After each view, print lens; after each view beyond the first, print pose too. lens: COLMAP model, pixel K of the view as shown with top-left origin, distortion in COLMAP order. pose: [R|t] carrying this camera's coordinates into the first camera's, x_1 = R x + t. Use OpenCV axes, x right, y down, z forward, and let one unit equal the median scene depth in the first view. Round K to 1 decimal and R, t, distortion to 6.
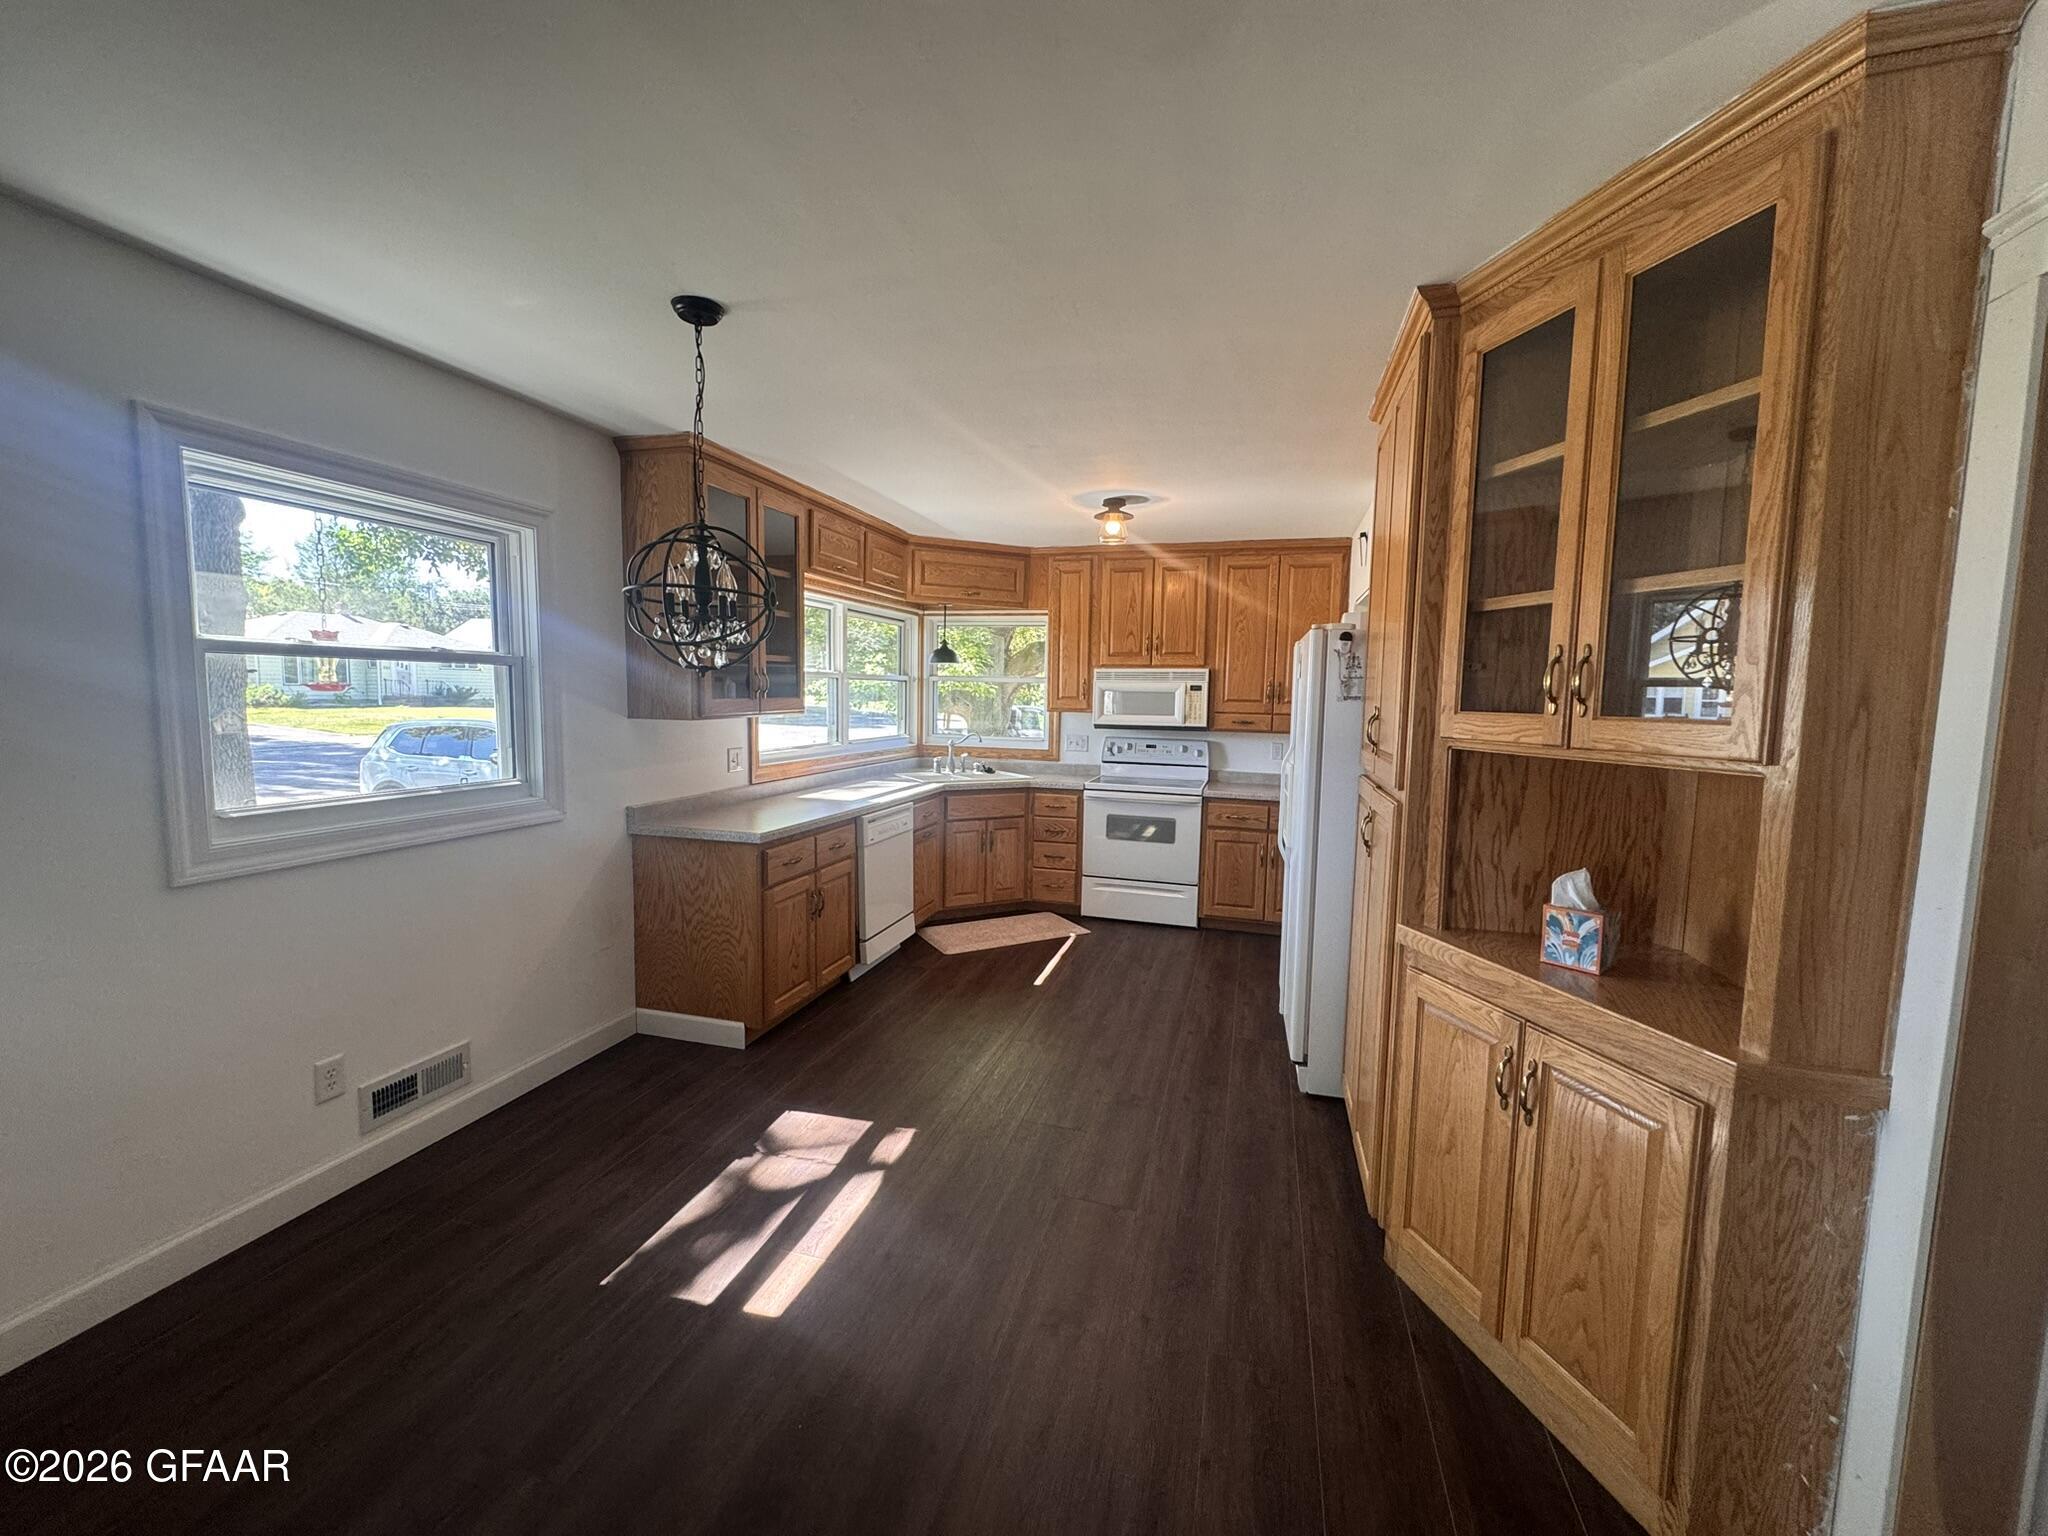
lens RADIAL K [[807.6, 0, 1024.7], [0, 807.6, 765.5], [0, 0, 1]] dist [-0.004815, 0.000364]
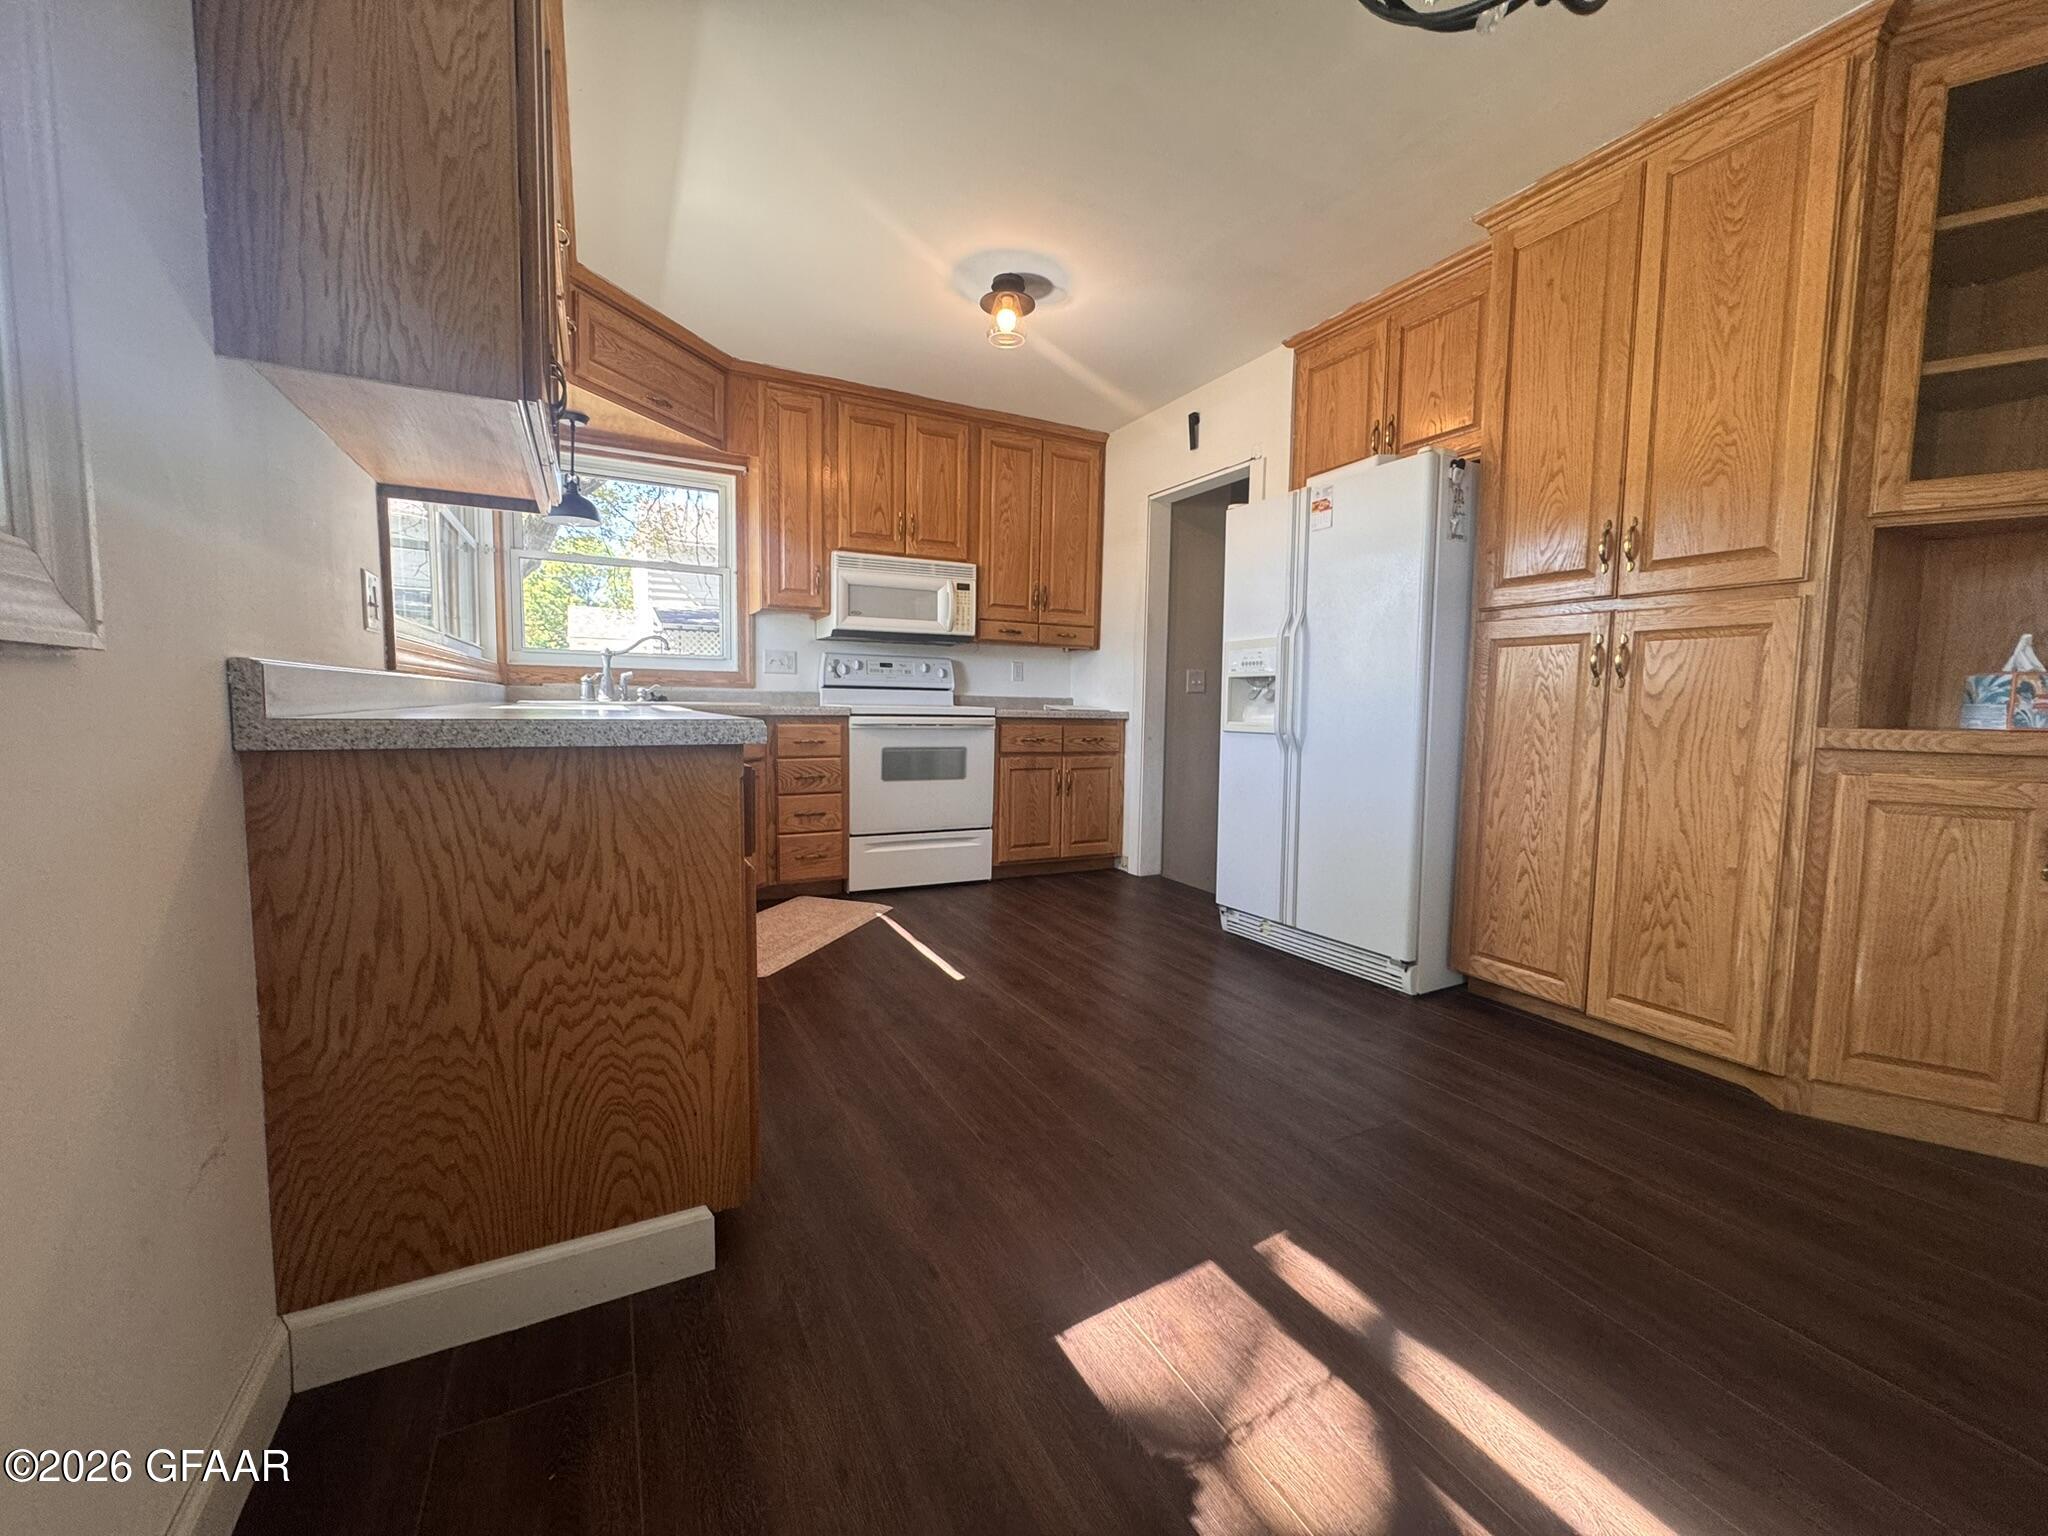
lens RADIAL K [[805.1, 0, 1015.8], [0, 805.1, 766.6], [0, 0, 1]] dist [0.000716, 0.000187]
pose [[0.726750, -0.062886, 0.684017, -0.438097], [0.058844, 0.997840, 0.029217, 0.088675], [-0.684376, 0.019017, 0.728881, 0.532771]]
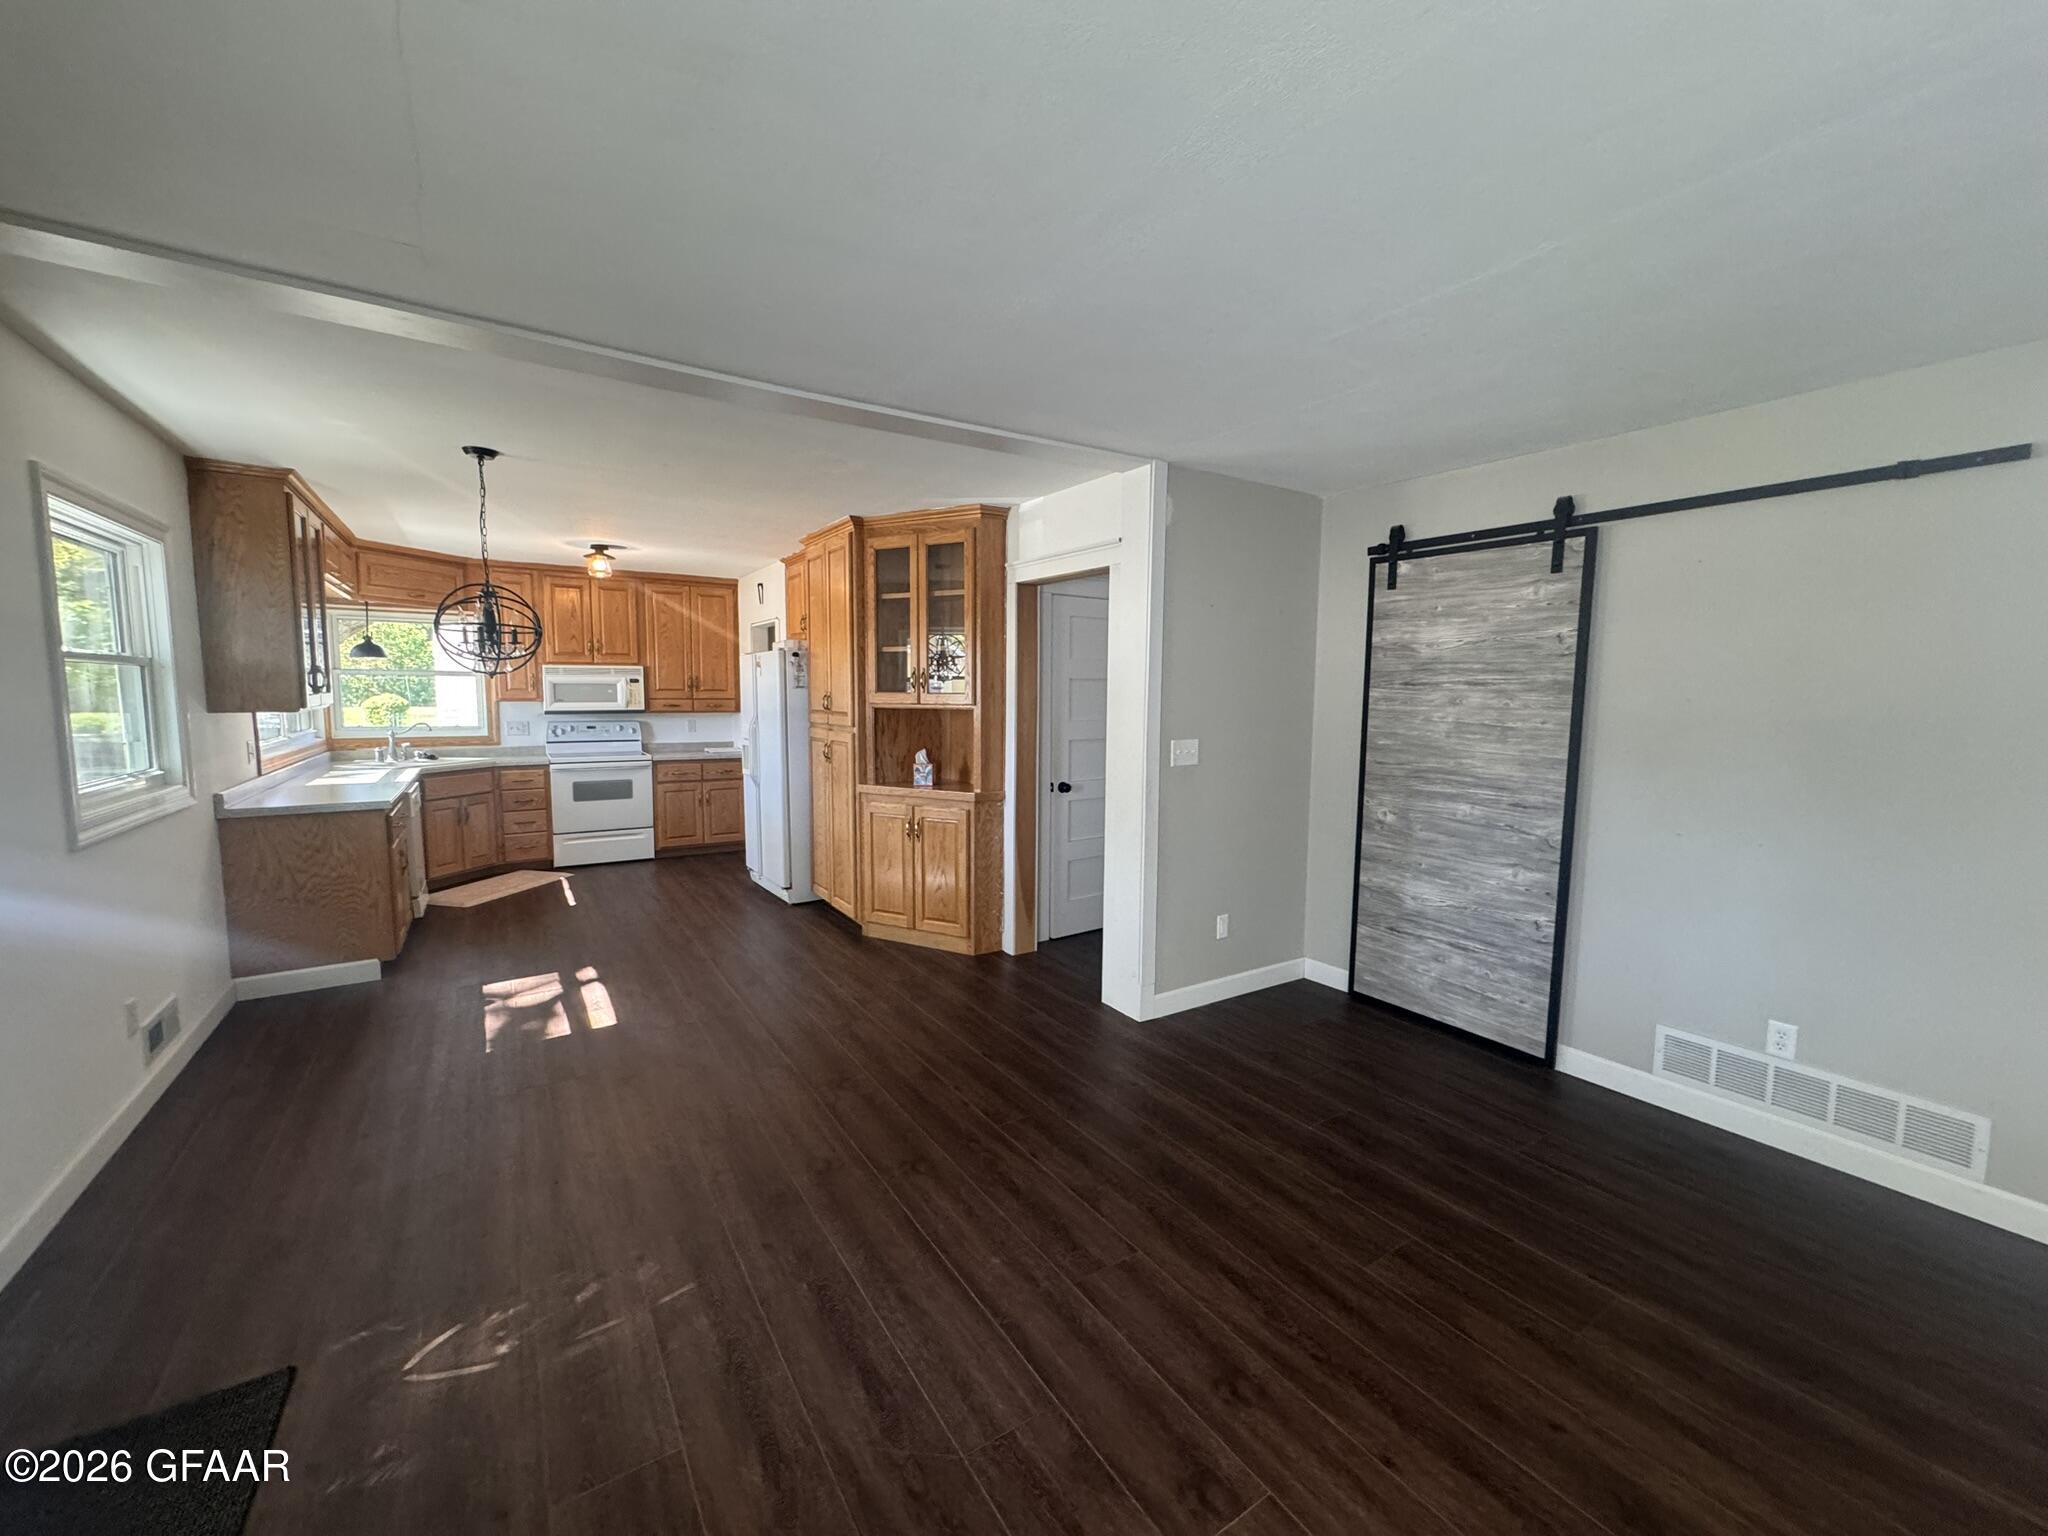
lens RADIAL K [[805.1, 0, 1015.8], [0, 805.1, 766.6], [0, 0, 1]] dist [0.000716, 0.000187]
pose [[0.656049, -0.085095, 0.749905, -0.534437], [0.072892, 0.996122, 0.049264, 0.035223], [-0.751190, 0.022343, 0.659708, -0.478052]]
